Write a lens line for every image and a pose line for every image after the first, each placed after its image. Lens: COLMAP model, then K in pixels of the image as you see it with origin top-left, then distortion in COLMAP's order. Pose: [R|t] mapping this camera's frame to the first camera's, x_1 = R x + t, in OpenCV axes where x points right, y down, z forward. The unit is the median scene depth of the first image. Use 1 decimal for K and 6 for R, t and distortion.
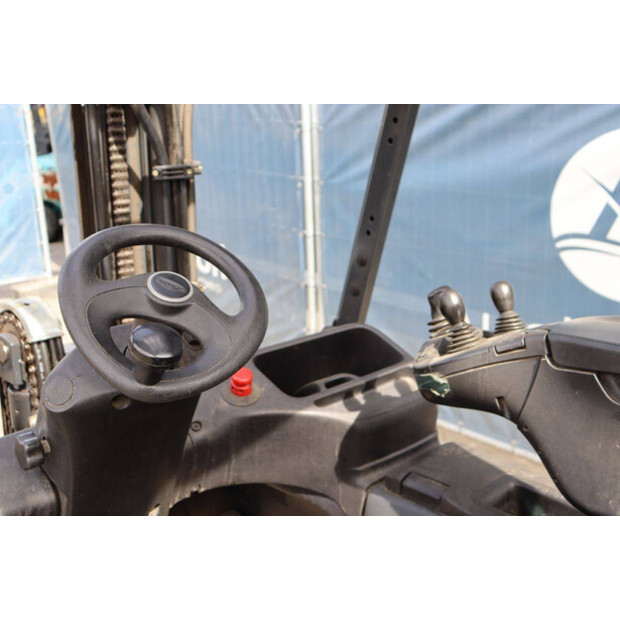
lens RADIAL K [[748.4, 0, 310.0], [0, 748.4, 310.0], [0, 0, 1]] dist [0.009488, 0.011961]
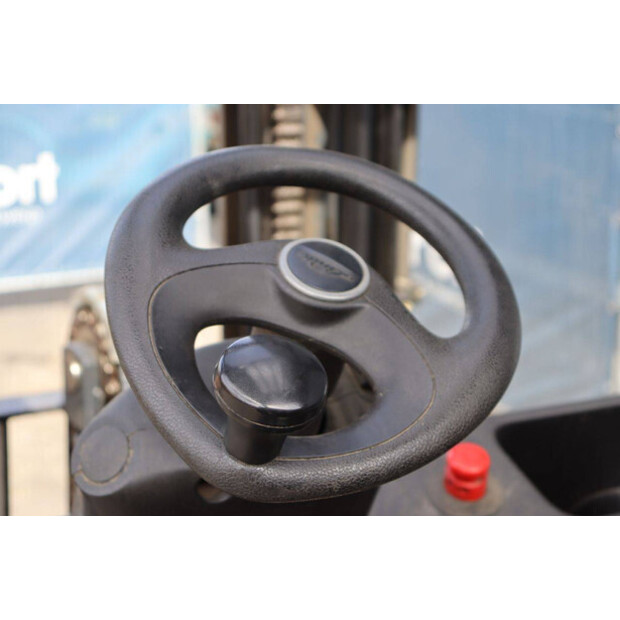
lens RADIAL K [[1189.1, 0, 310.0], [0, 1189.1, 310.0], [0, 0, 1]] dist [0.046960, 0.231517]
pose [[0.963546, 0.075774, -0.256587, 0.008972], [-0.083089, 0.996384, -0.017773, 0.011089], [0.254313, 0.038444, 0.966358, 0.240993]]
